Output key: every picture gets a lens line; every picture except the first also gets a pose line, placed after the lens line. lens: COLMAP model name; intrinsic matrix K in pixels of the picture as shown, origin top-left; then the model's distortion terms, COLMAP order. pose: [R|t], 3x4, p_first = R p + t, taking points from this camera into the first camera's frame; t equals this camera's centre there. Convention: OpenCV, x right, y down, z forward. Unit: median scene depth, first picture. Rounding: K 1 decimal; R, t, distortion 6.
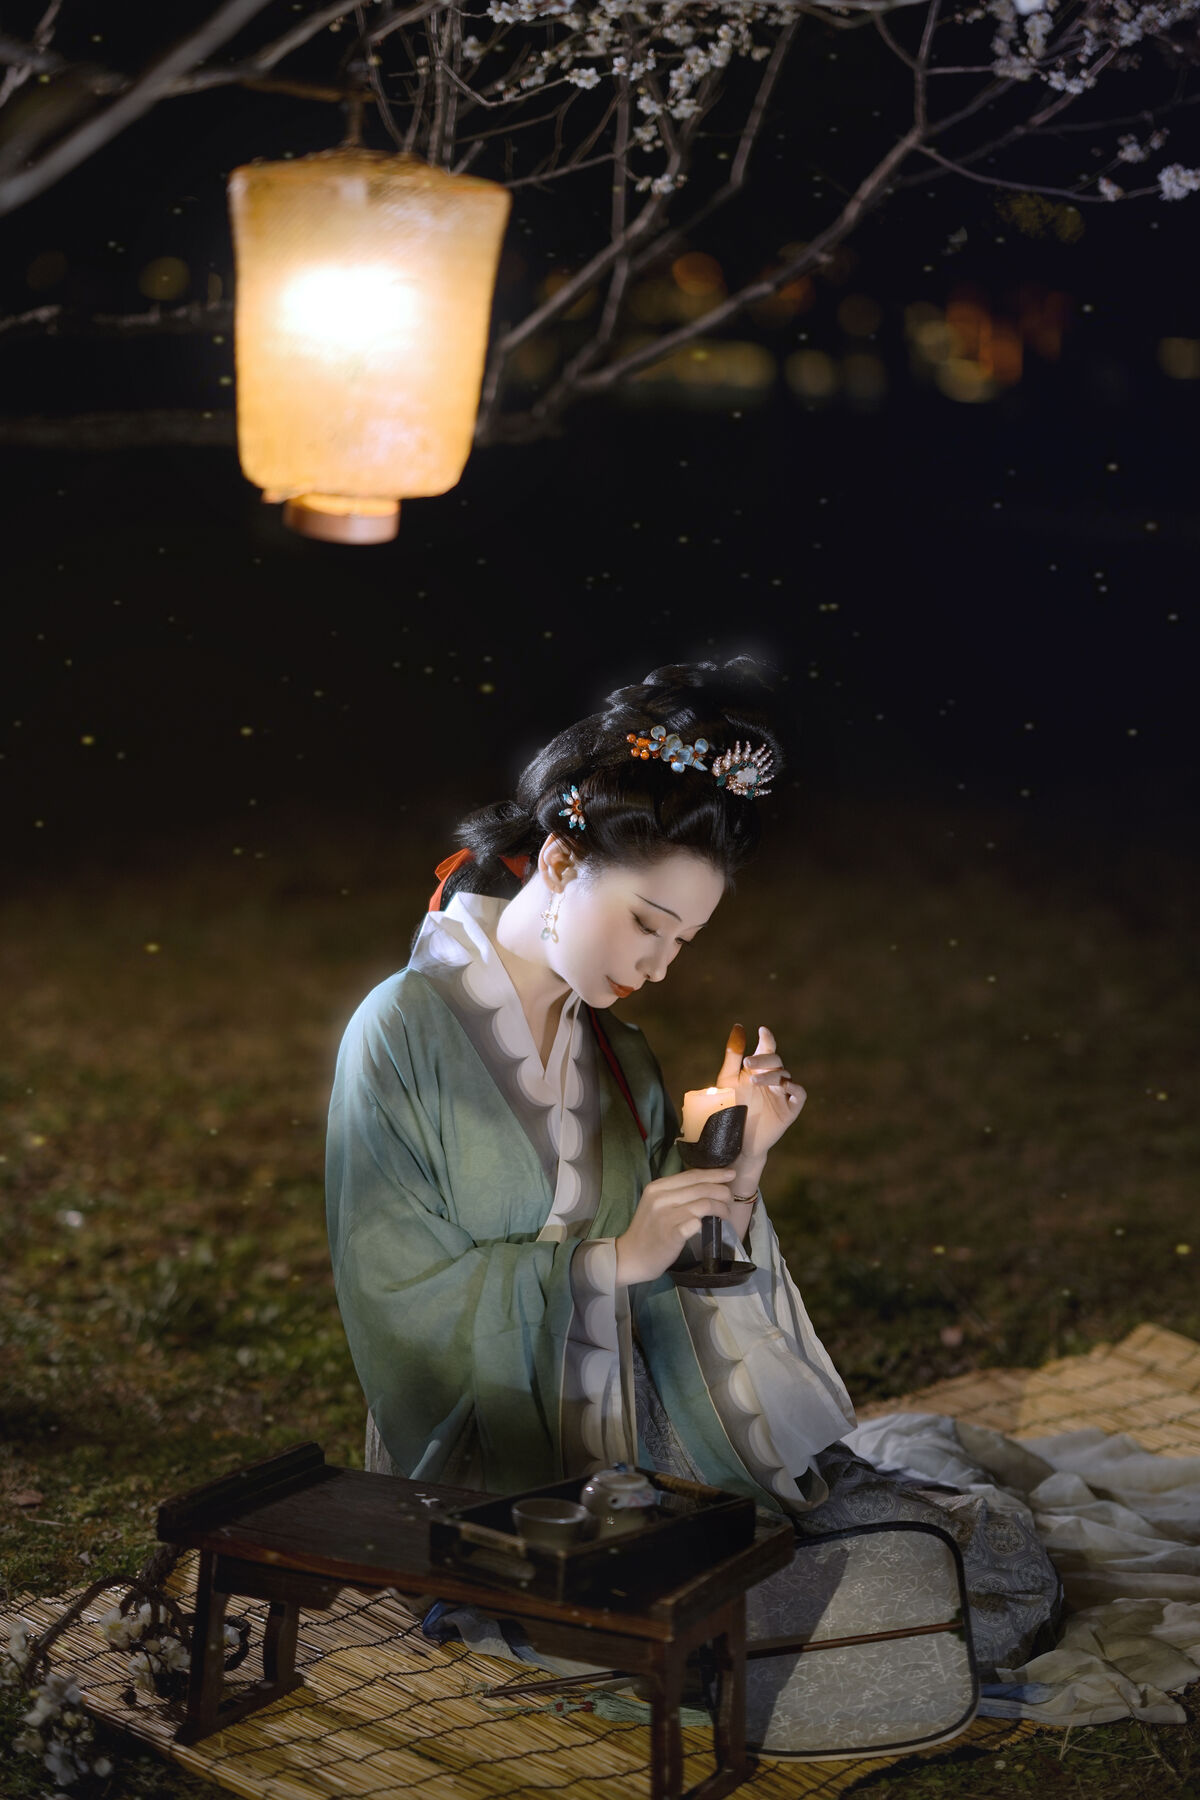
lens RADIAL K [[4260.7, 0, 600.0], [0, 4260.7, 900.0], [0, 0, 1]] dist [0.224530, -1.415998]
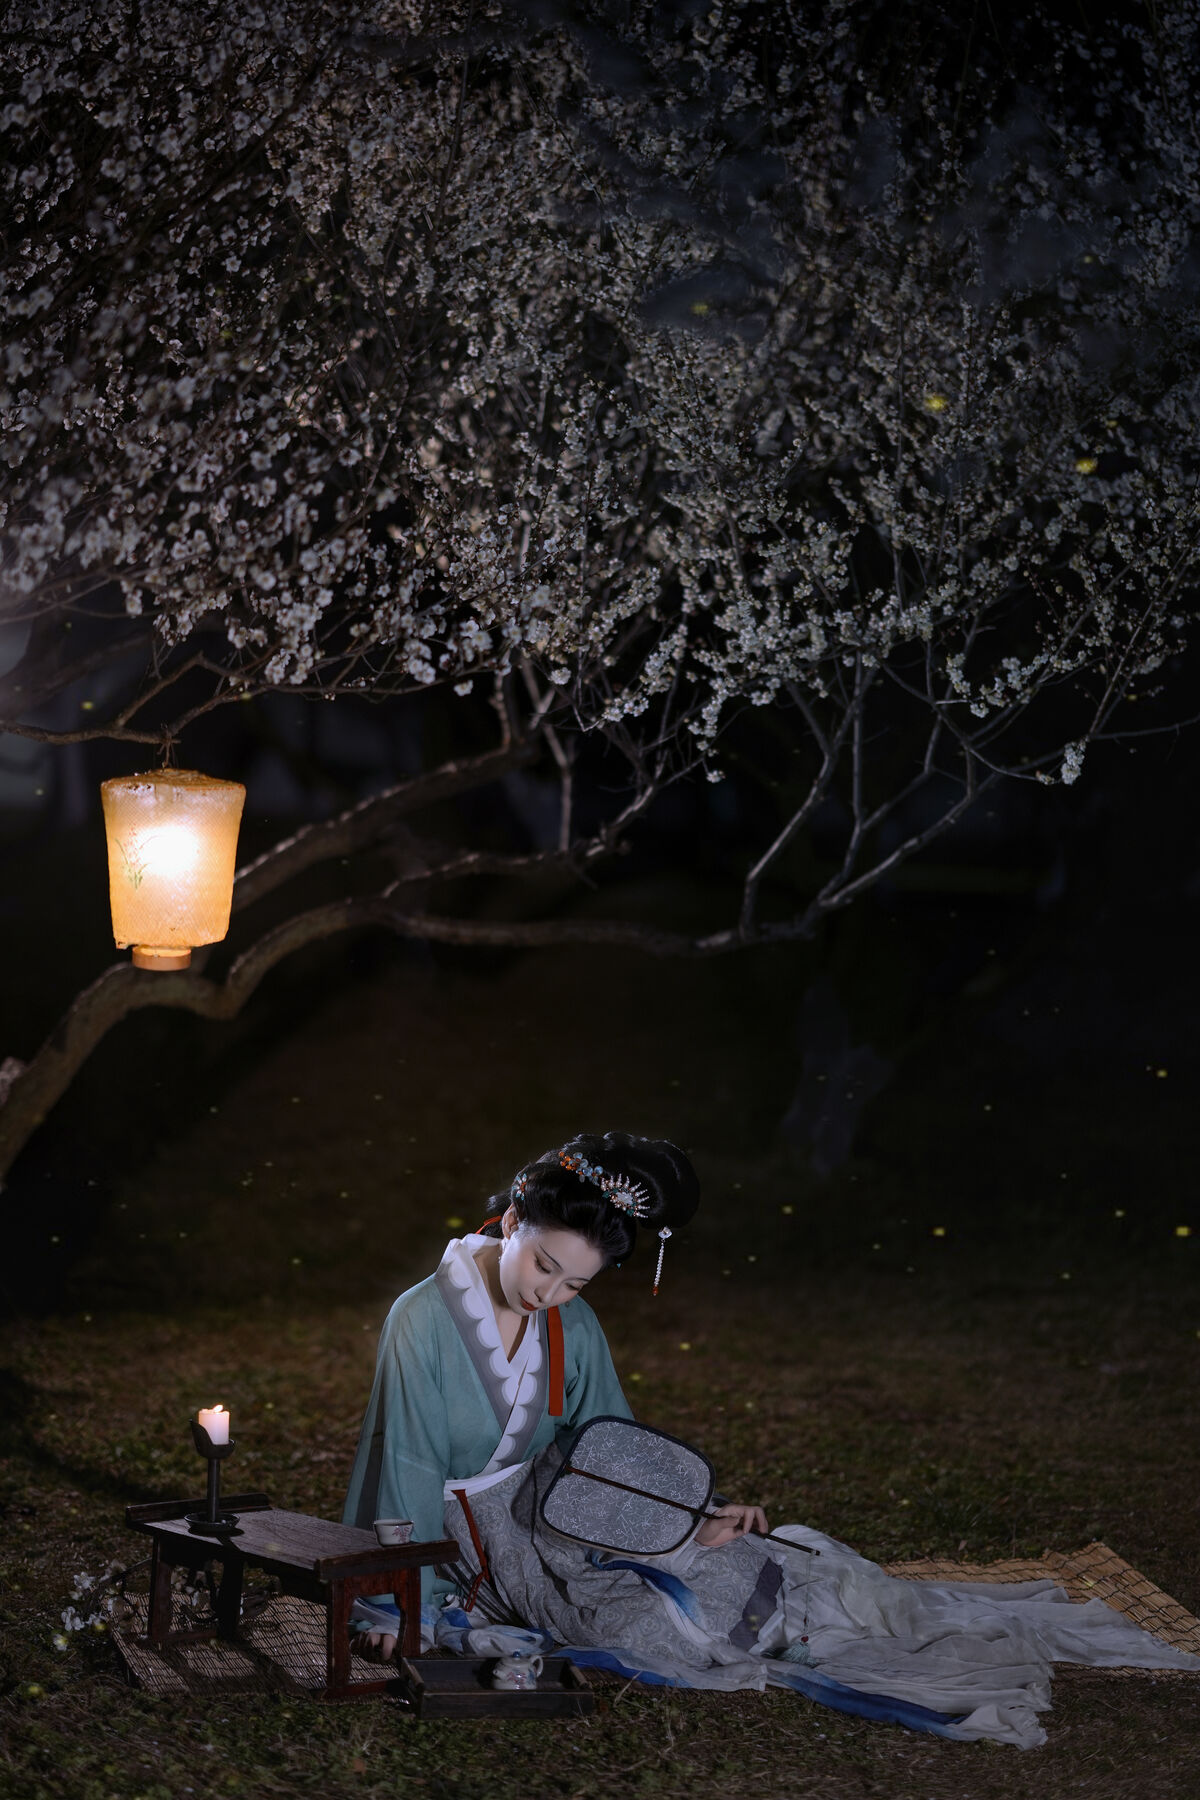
lens RADIAL K [[4260.7, 0, 600.0], [0, 4260.7, 900.0], [0, 0, 1]] dist [0.224530, -1.415998]
pose [[0.908733, 0.005825, -0.417338, 0.827070], [-0.060110, 0.991305, -0.117049, 0.087050], [0.413027, 0.131452, 0.901182, -0.575992]]
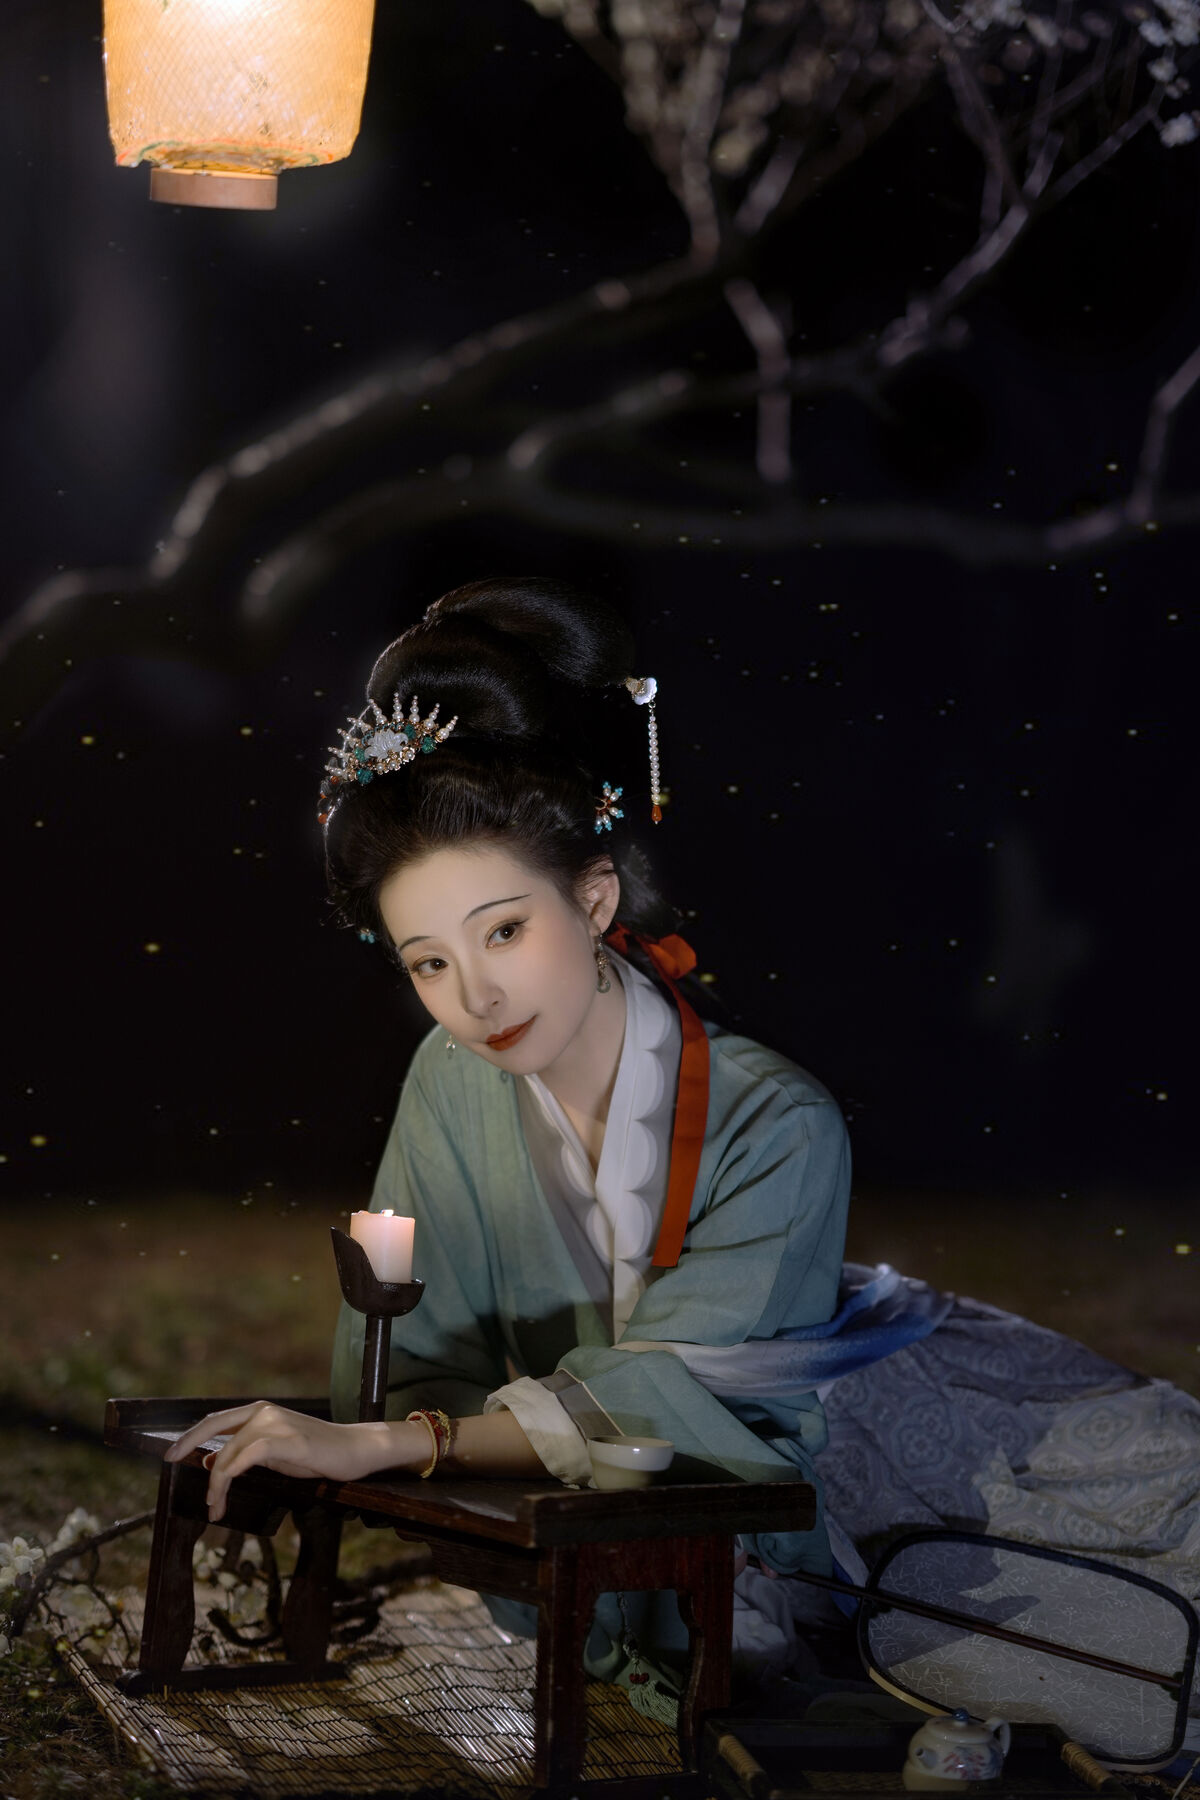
lens RADIAL K [[4260.7, 0, 600.0], [0, 4260.7, 900.0], [0, 0, 1]] dist [0.224530, -1.415998]
pose [[0.918982, 0.016164, -0.393969, 0.326643], [-0.076391, 0.987527, -0.137675, 0.152946], [0.386830, 0.156617, 0.908754, 0.235618]]
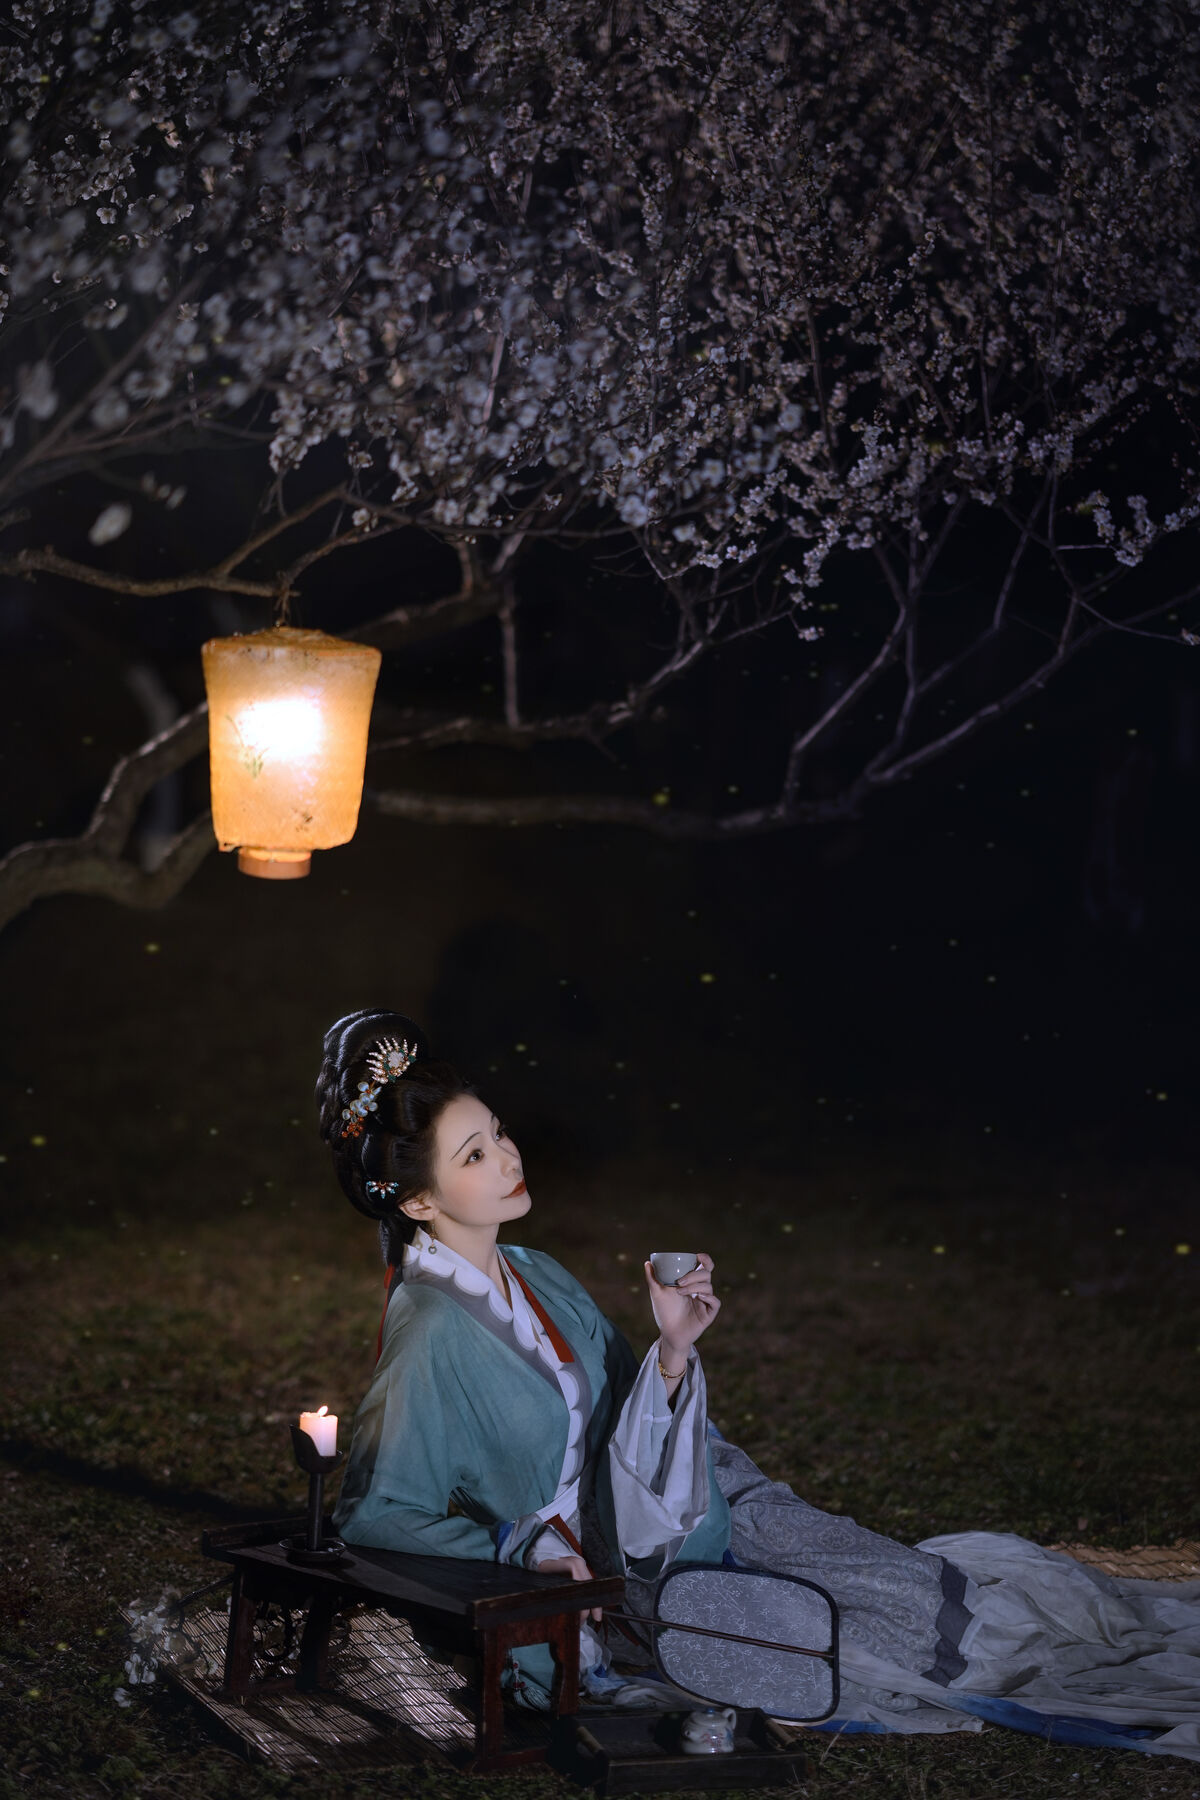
lens RADIAL K [[4260.7, 0, 600.0], [0, 4260.7, 900.0], [0, 0, 1]] dist [0.224530, -1.415998]
pose [[0.951532, 0.021870, -0.306770, 0.473803], [-0.049646, 0.995309, -0.083034, 0.041238], [0.303515, 0.094239, 0.948155, -0.376414]]
